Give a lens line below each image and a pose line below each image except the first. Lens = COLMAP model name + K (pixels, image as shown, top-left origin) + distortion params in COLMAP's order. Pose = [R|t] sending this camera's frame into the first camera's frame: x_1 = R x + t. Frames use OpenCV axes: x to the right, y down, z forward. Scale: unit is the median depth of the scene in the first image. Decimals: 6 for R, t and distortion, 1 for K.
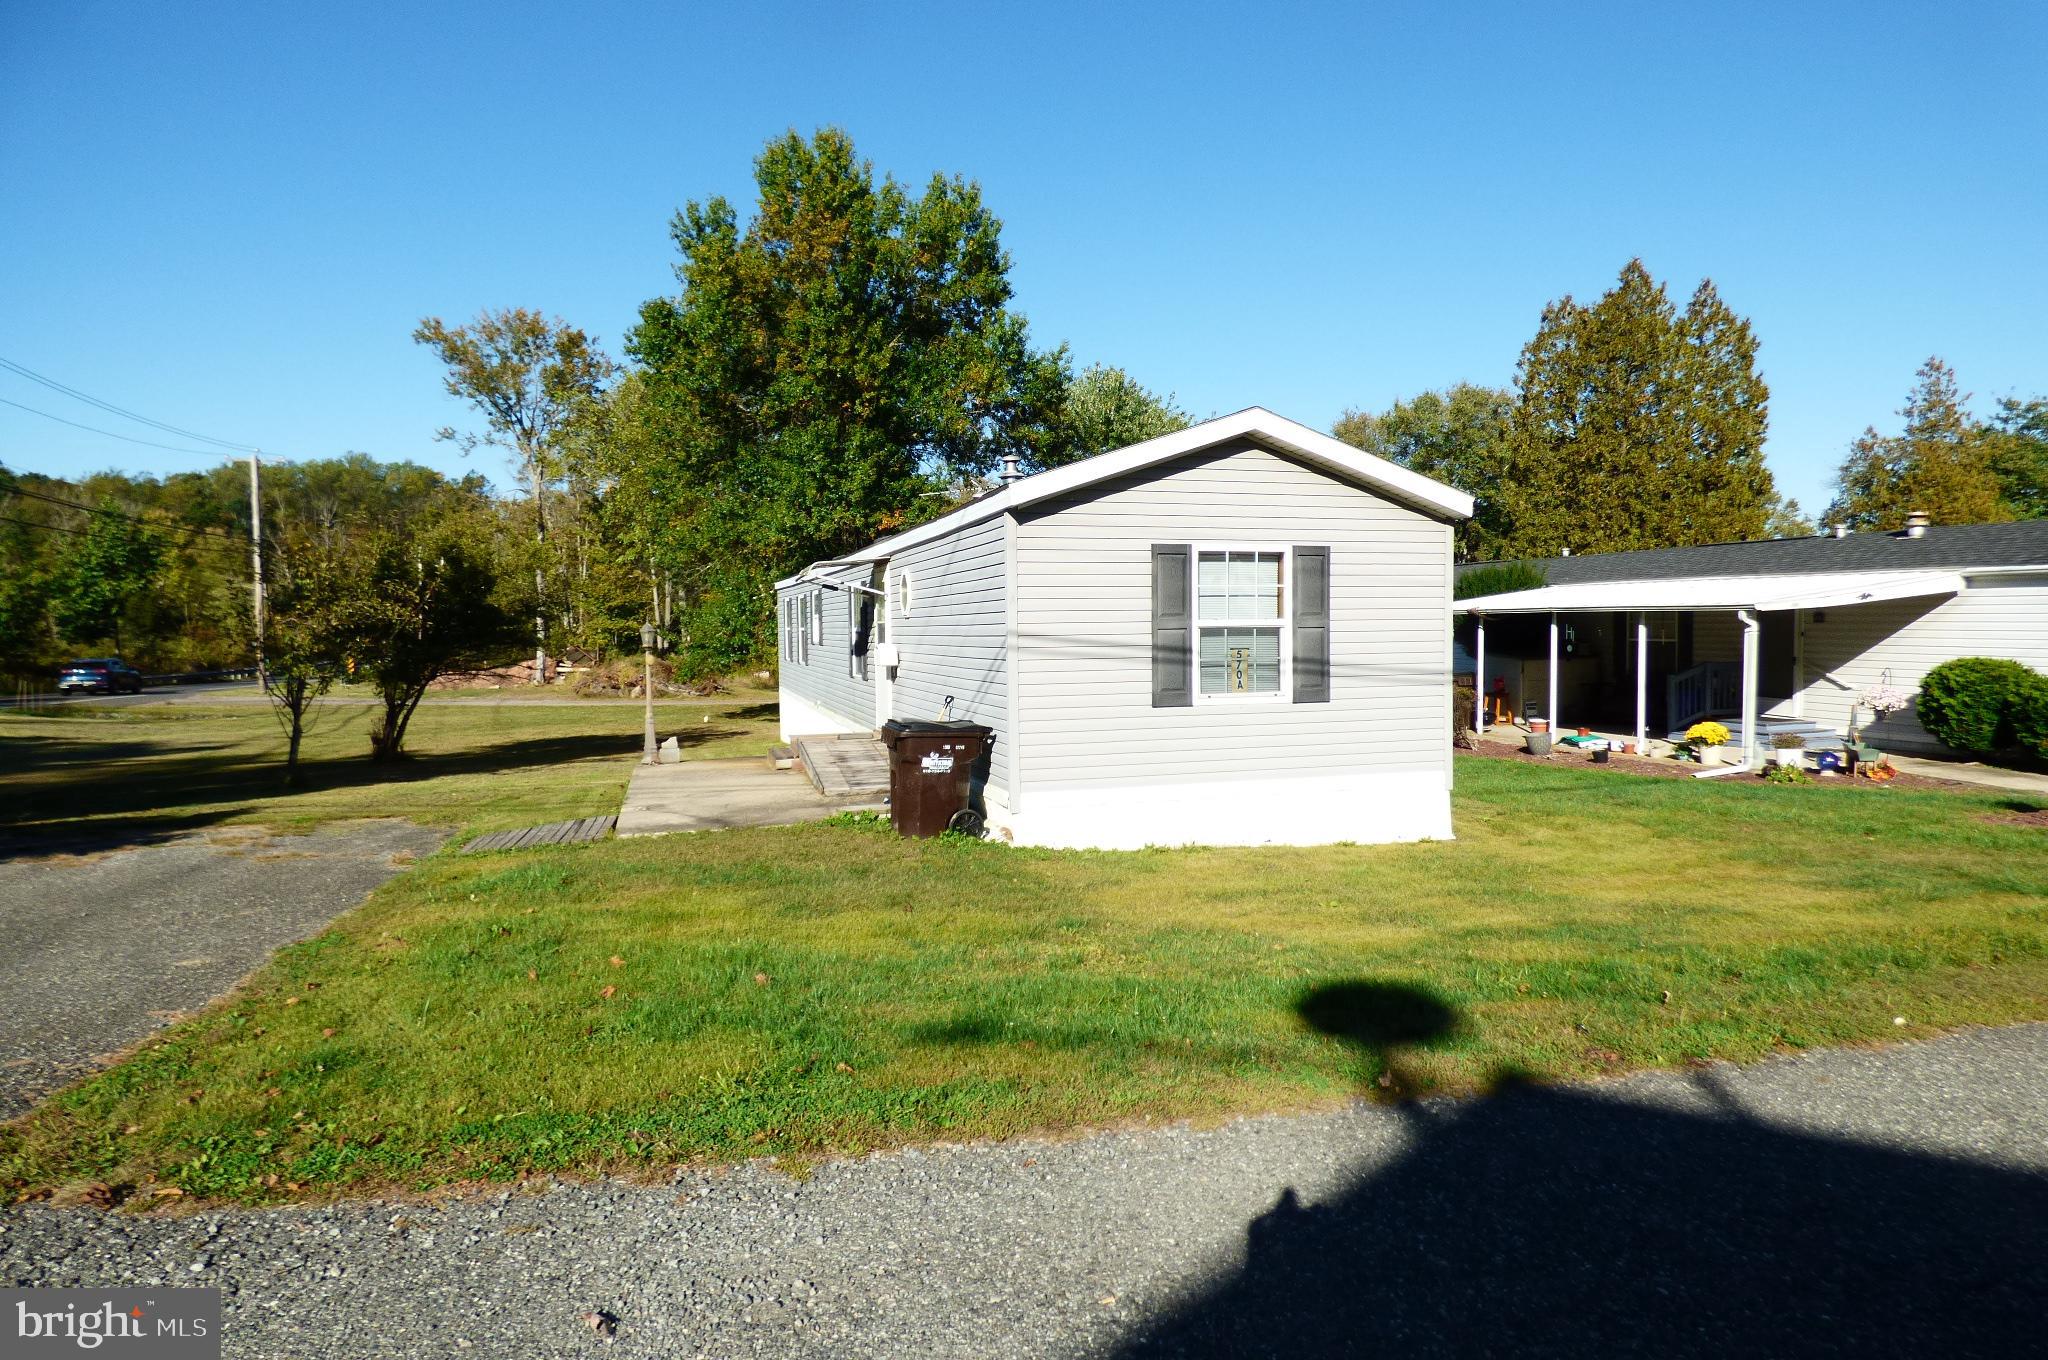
lens RADIAL K [[1228.0, 0, 1029.3], [0, 1228.0, 672.2], [0, 0, 1]] dist [-0.012745, -0.003161]
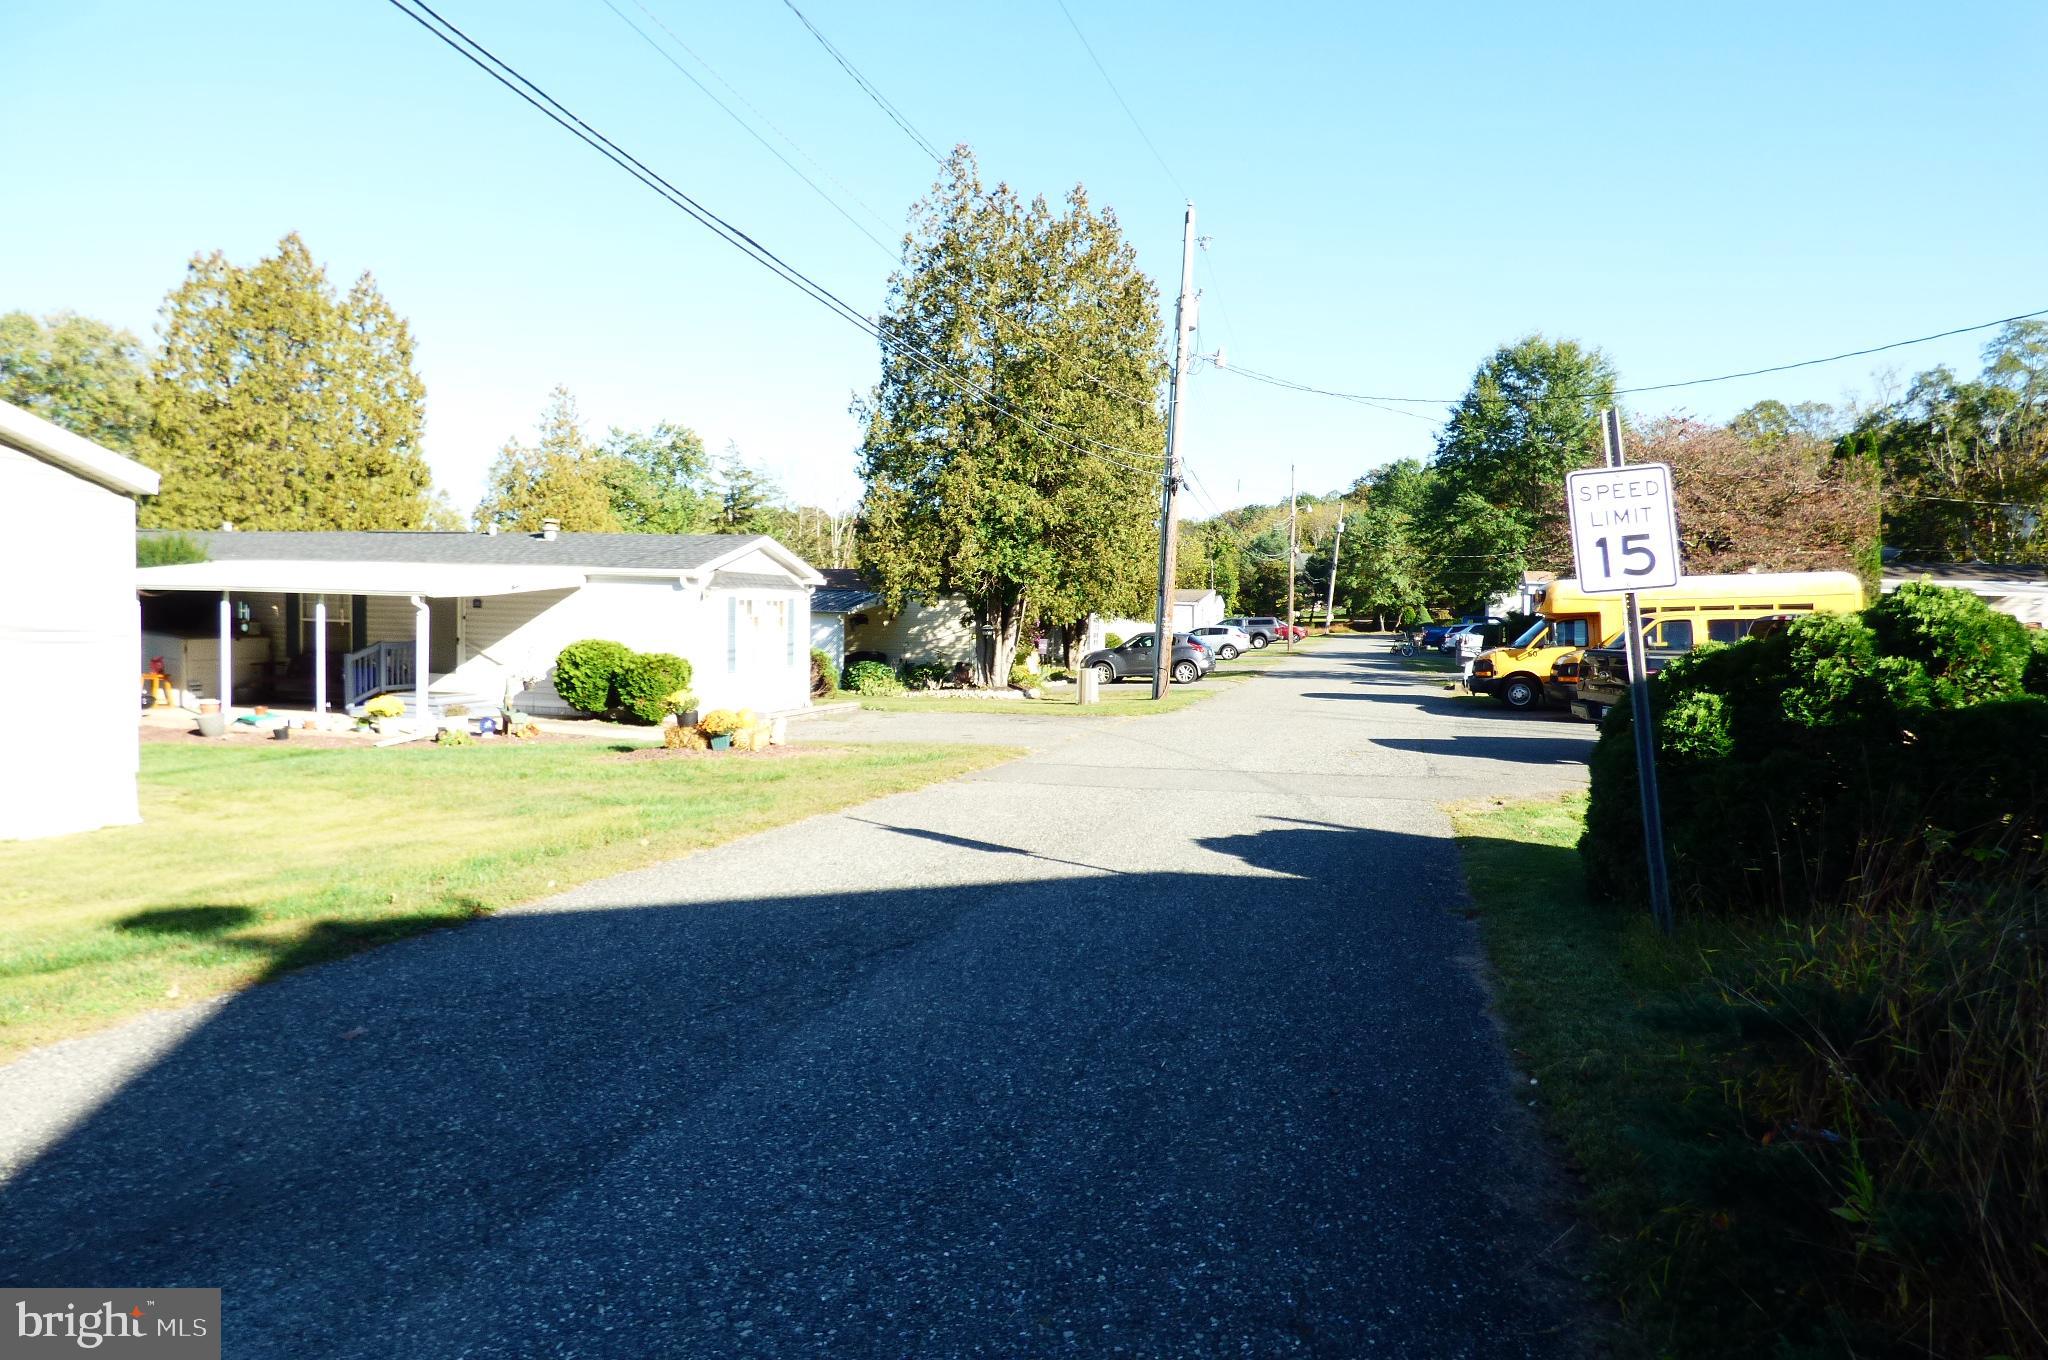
lens RADIAL K [[1228.0, 0, 1060.8], [0, 1228.0, 683.8], [0, 0, 1]] dist [-0.012745, -0.003161]
pose [[0.519849, -0.024966, 0.853893, -0.042202], [0.002915, 0.999619, 0.027452, 0.000718], [-0.854253, -0.011781, 0.519724, -0.055456]]
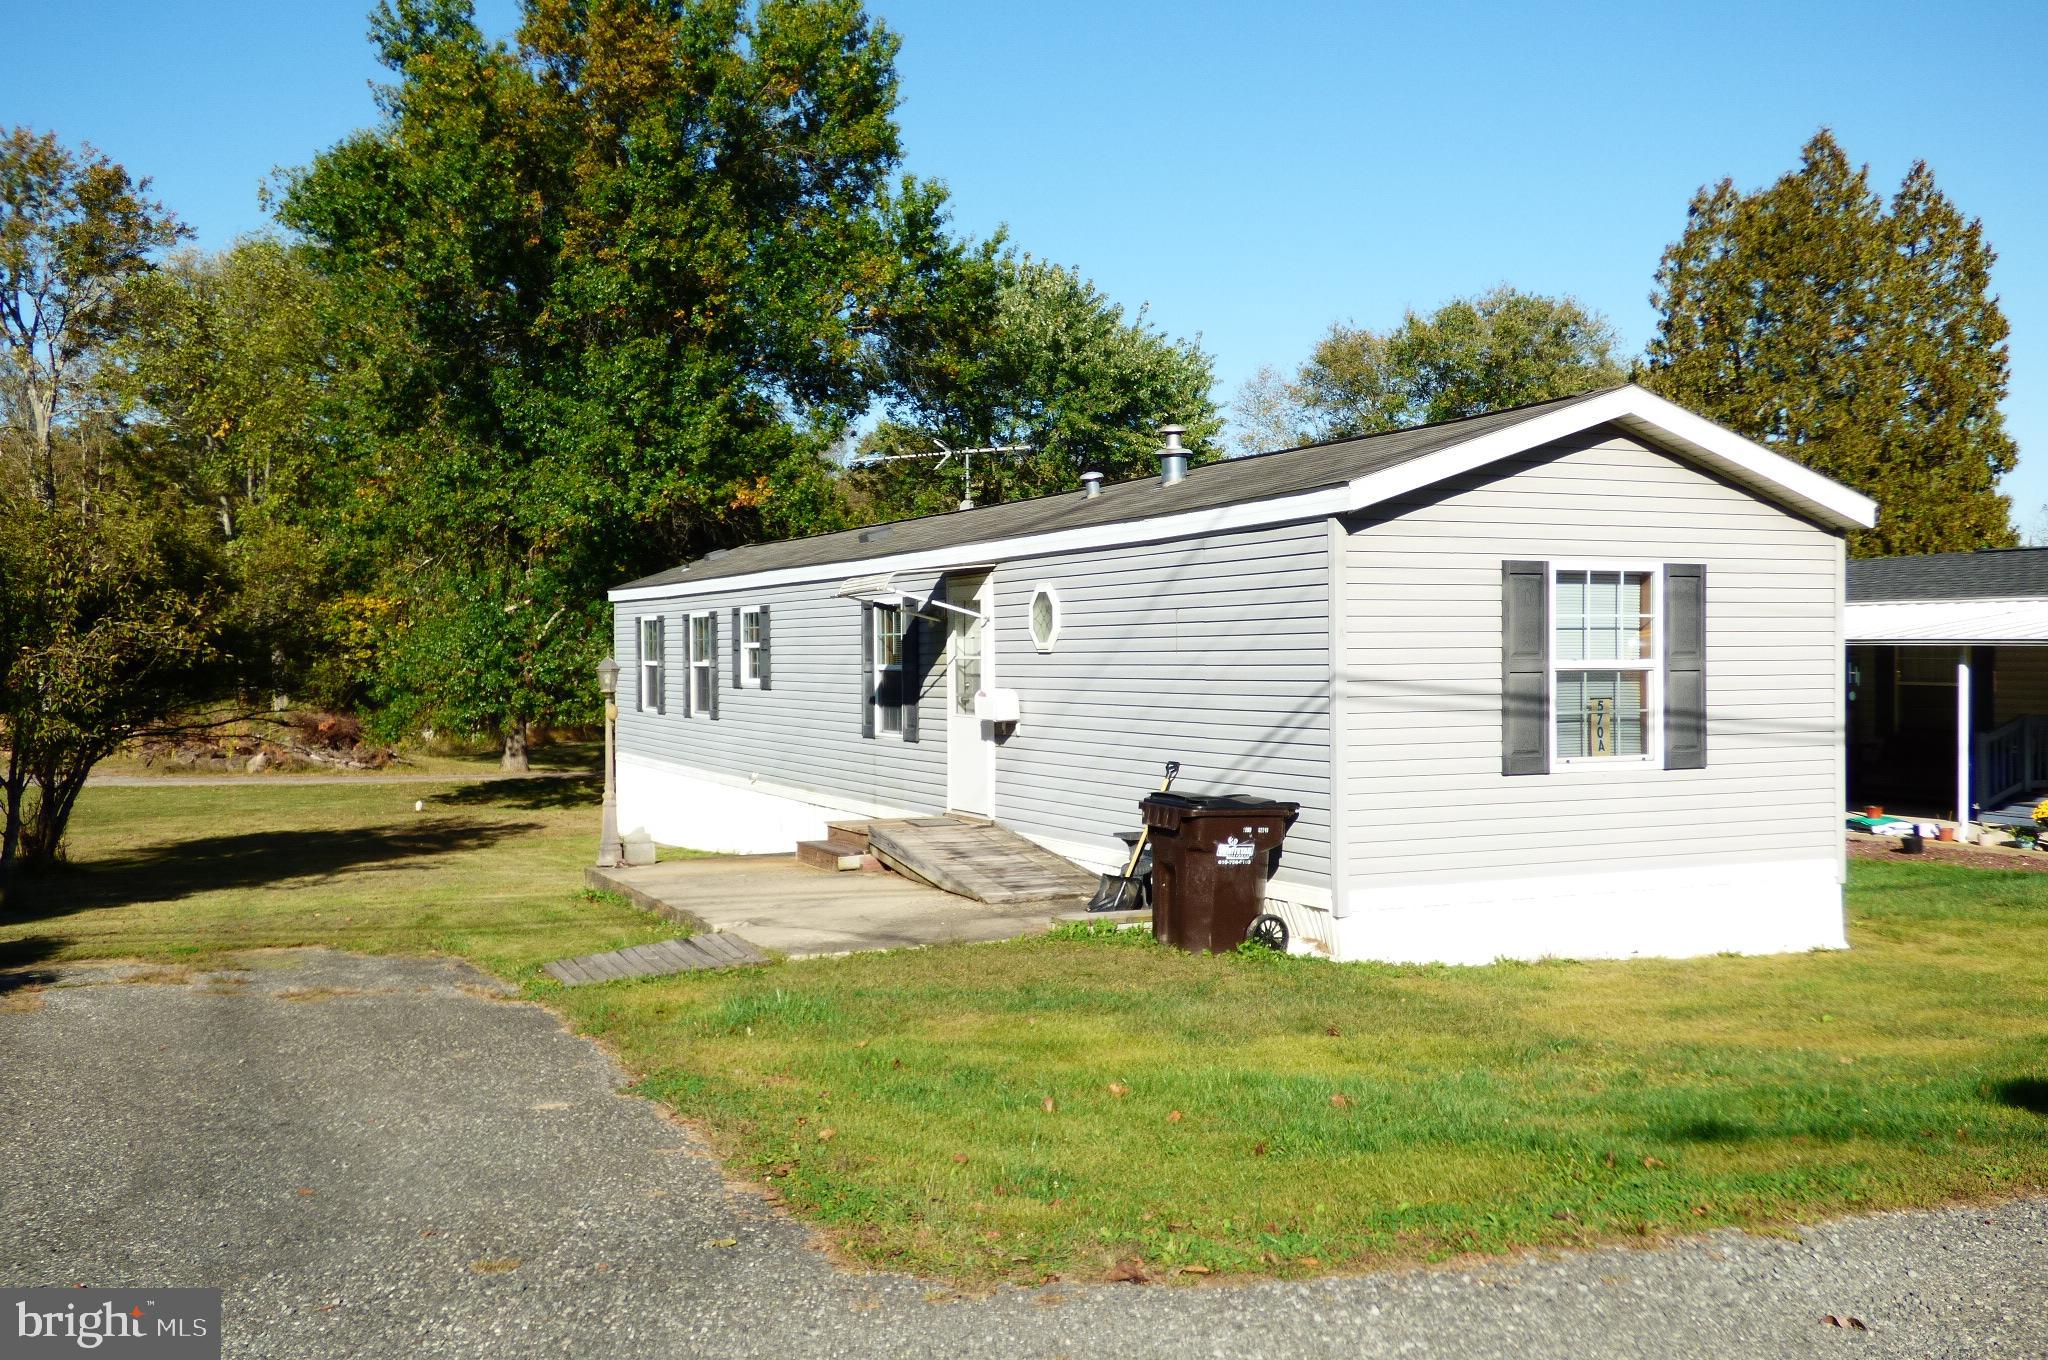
lens RADIAL K [[1995.8, 0, 1017.6], [0, 1995.8, 664.1], [0, 0, 1]] dist [-0.007314, 0.000000]
pose [[0.992364, 0.003336, 0.123299, -0.135666], [0.000730, 0.999458, -0.032916, 0.000069], [-0.123342, 0.032755, 0.991823, -0.071892]]
